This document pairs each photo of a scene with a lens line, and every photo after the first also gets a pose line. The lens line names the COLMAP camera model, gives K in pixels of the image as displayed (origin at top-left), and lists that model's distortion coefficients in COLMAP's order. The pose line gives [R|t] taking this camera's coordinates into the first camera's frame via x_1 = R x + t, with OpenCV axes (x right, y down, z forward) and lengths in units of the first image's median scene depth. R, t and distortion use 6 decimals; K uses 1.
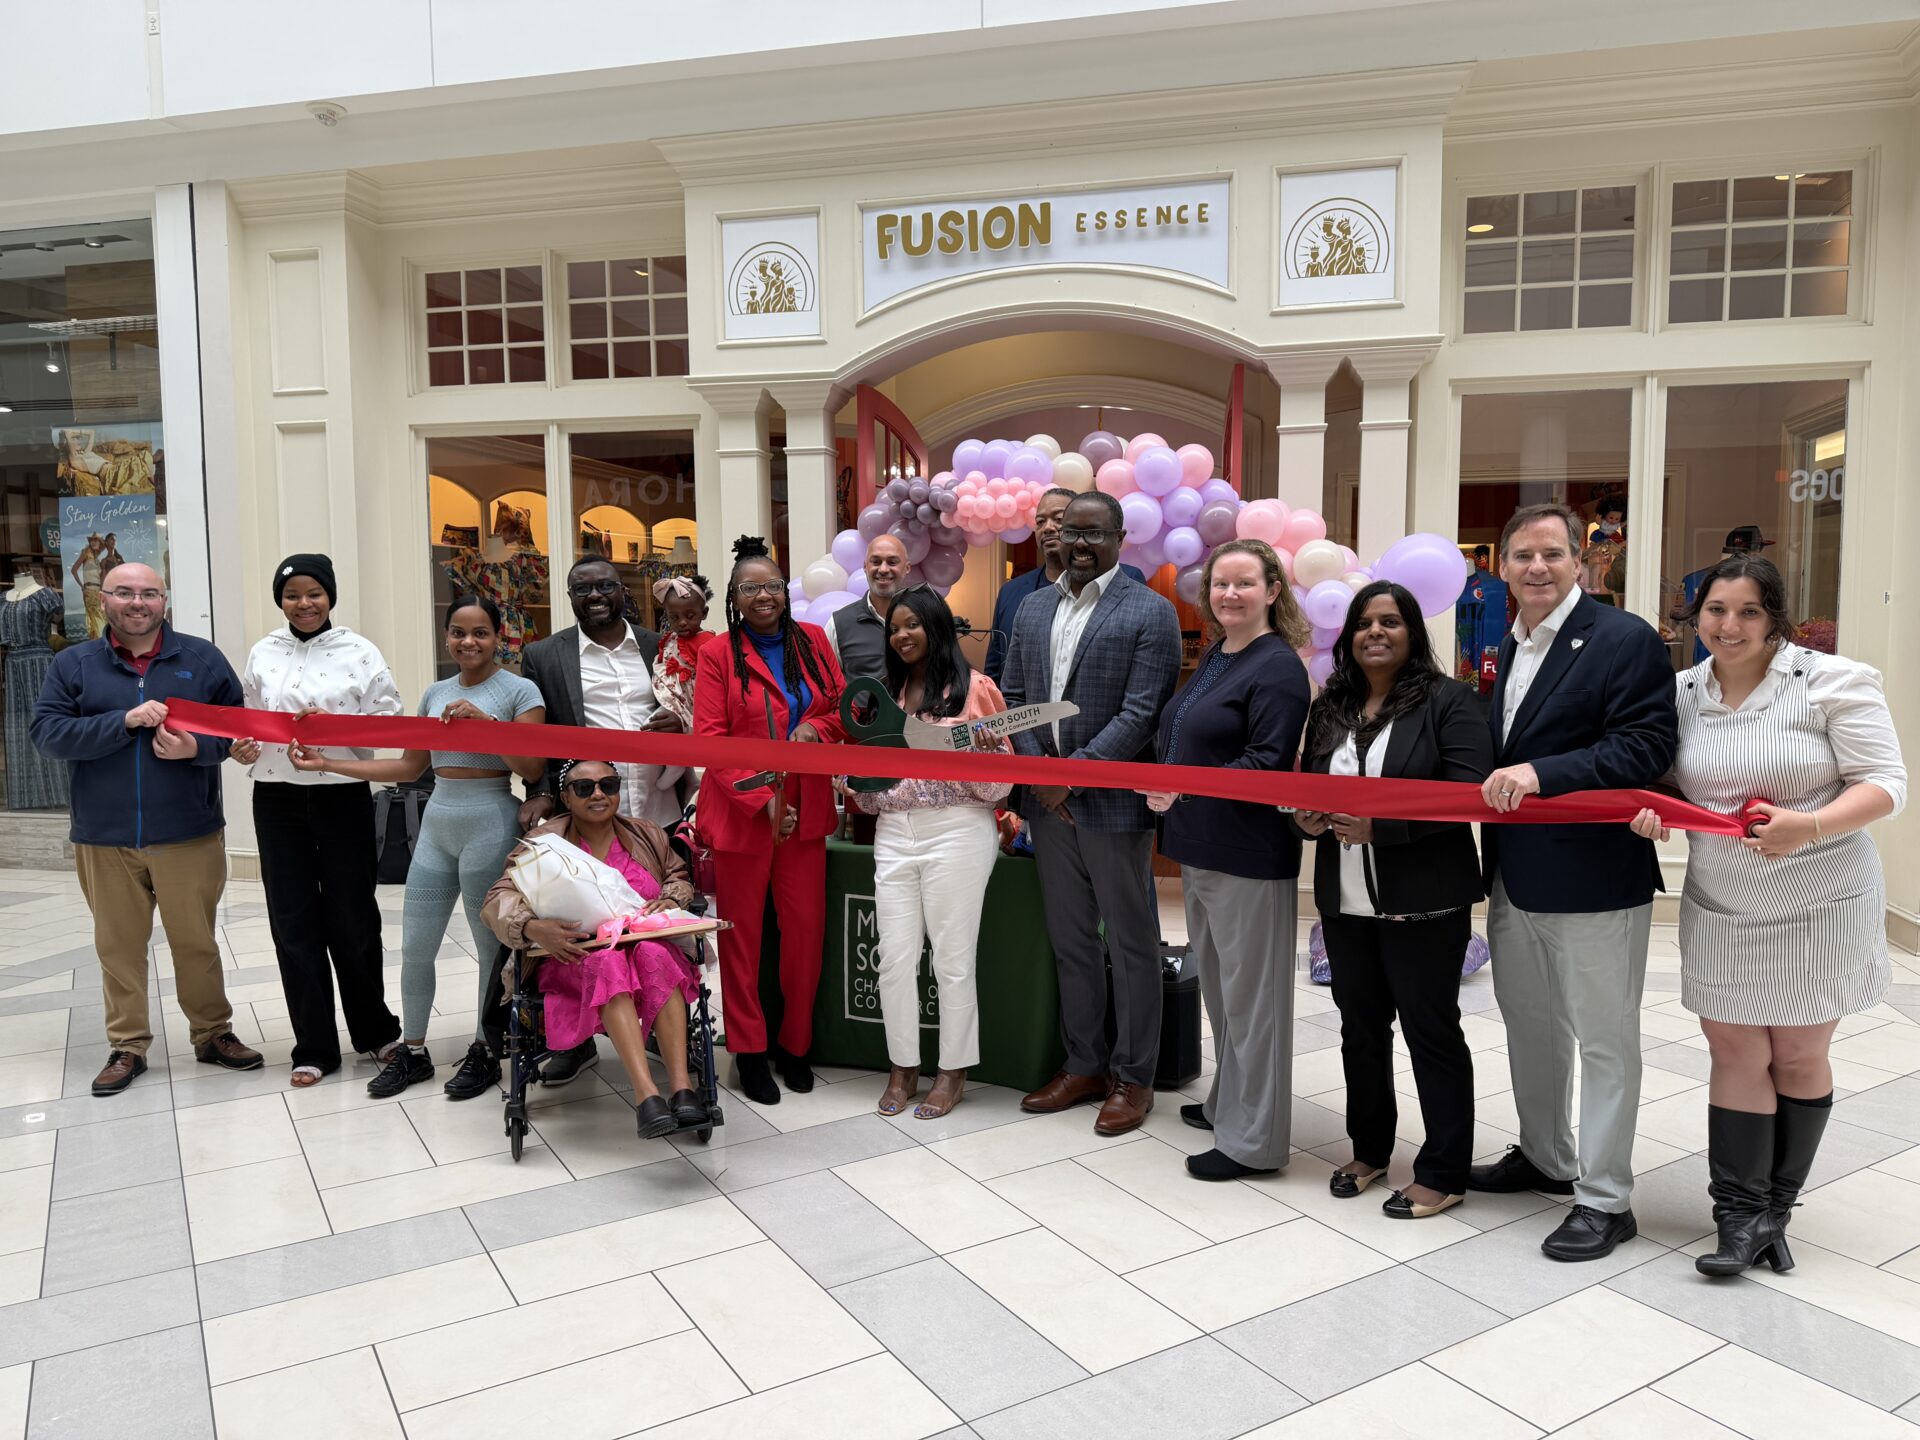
lens RADIAL K [[1392.2, 0, 960.0], [0, 1392.2, 720.0], [0, 0, 1]] dist [0.052776, -0.111471]
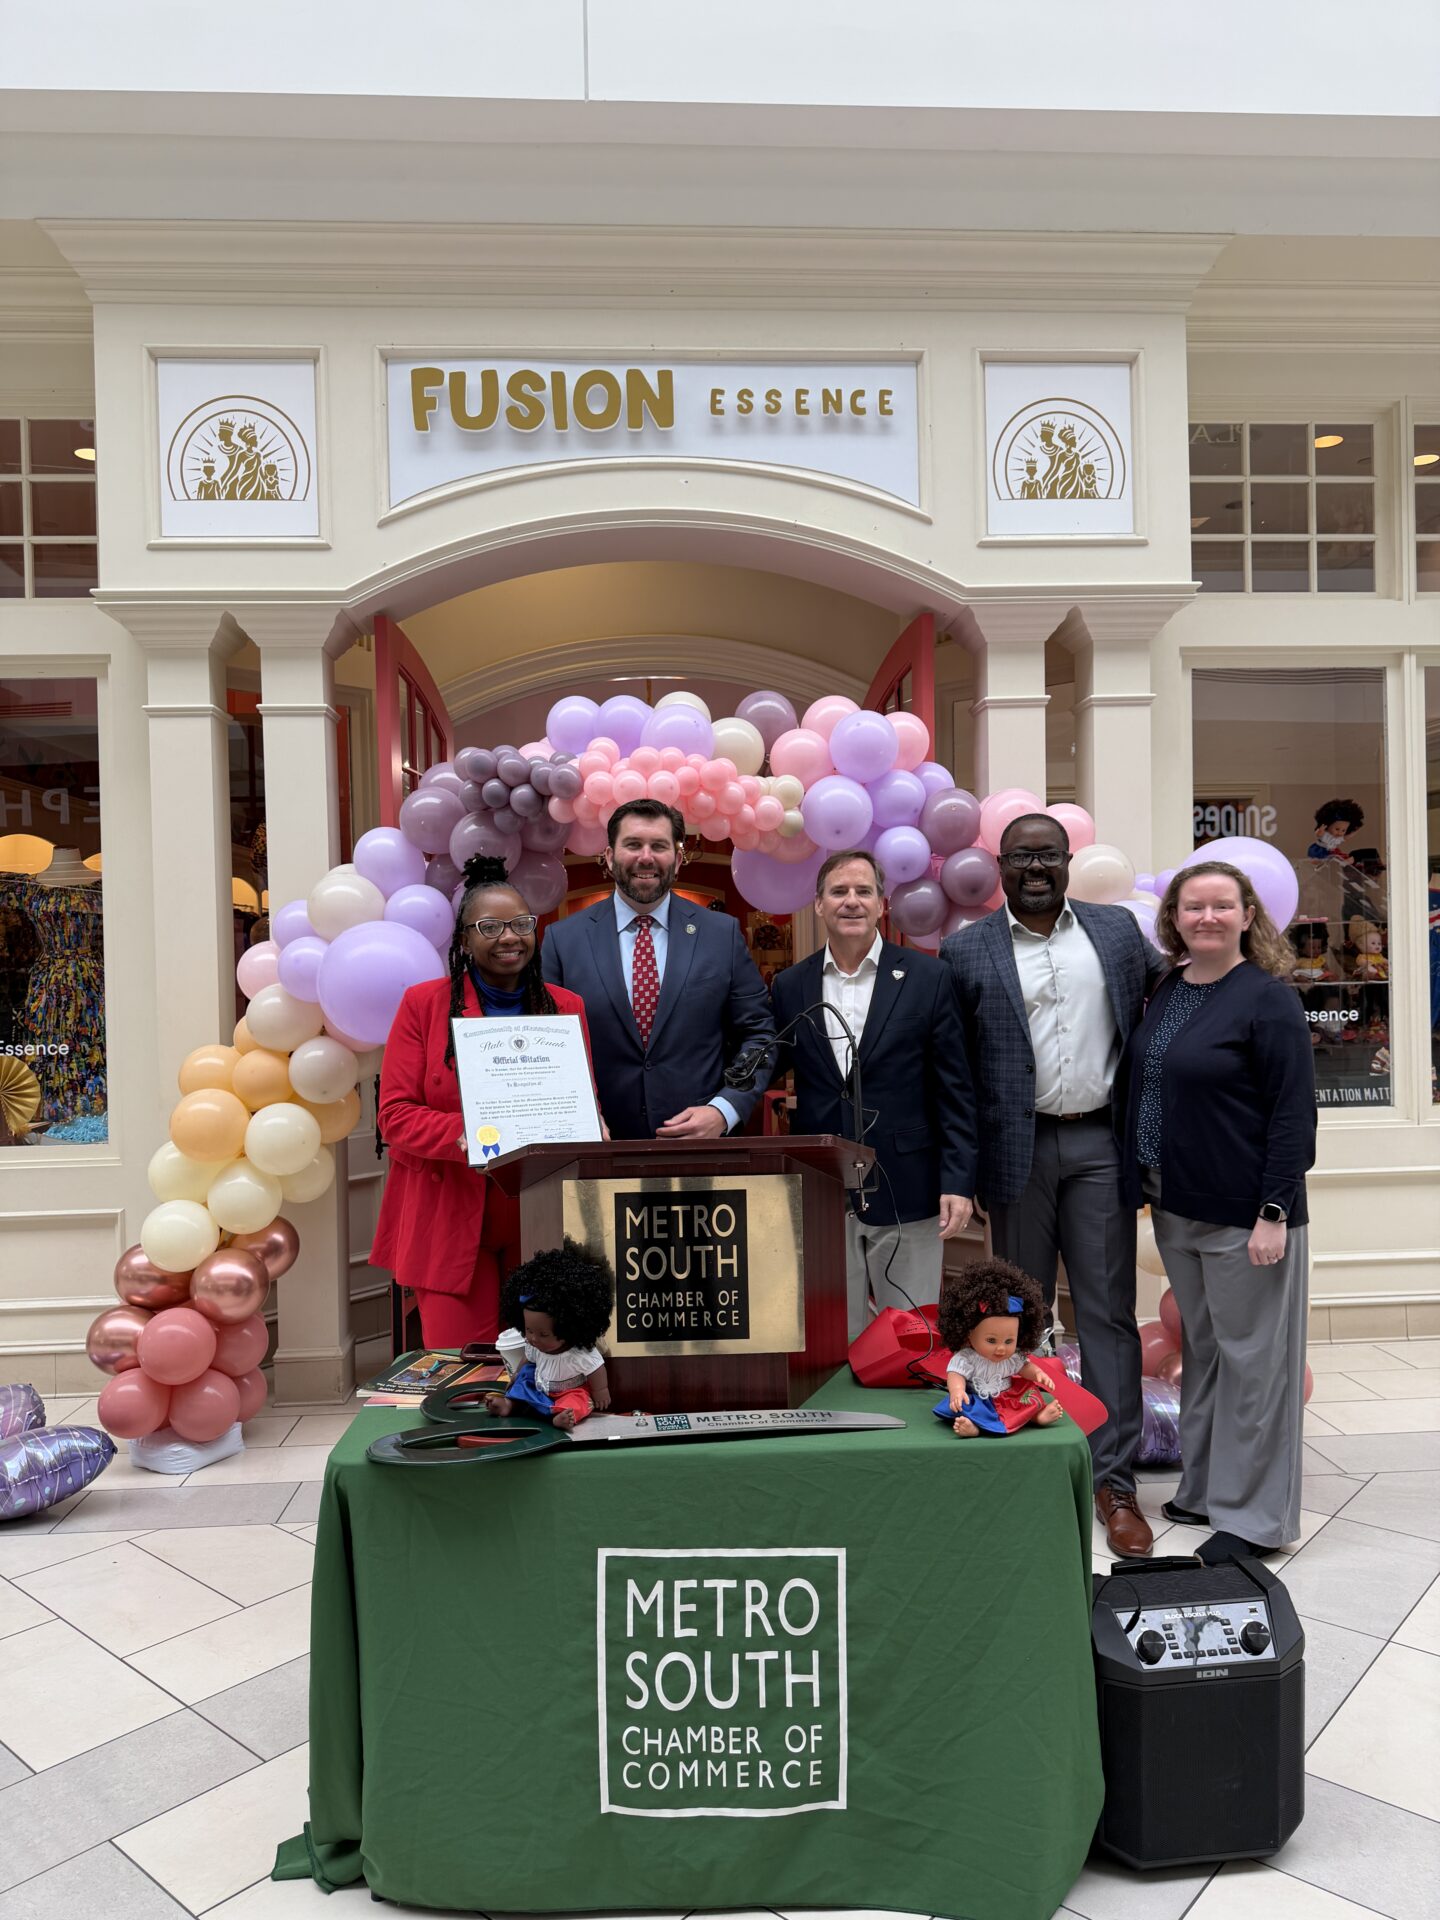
lens RADIAL K [[1392.2, 0, 725.1], [0, 1392.2, 937.8], [0, 0, 1]] dist [0.052776, -0.111471]
pose [[0.954148, -0.008690, 0.299208, -0.124391], [0.034741, 0.996039, -0.081855, -0.028218], [-0.297311, 0.088497, 0.950670, 0.353649]]
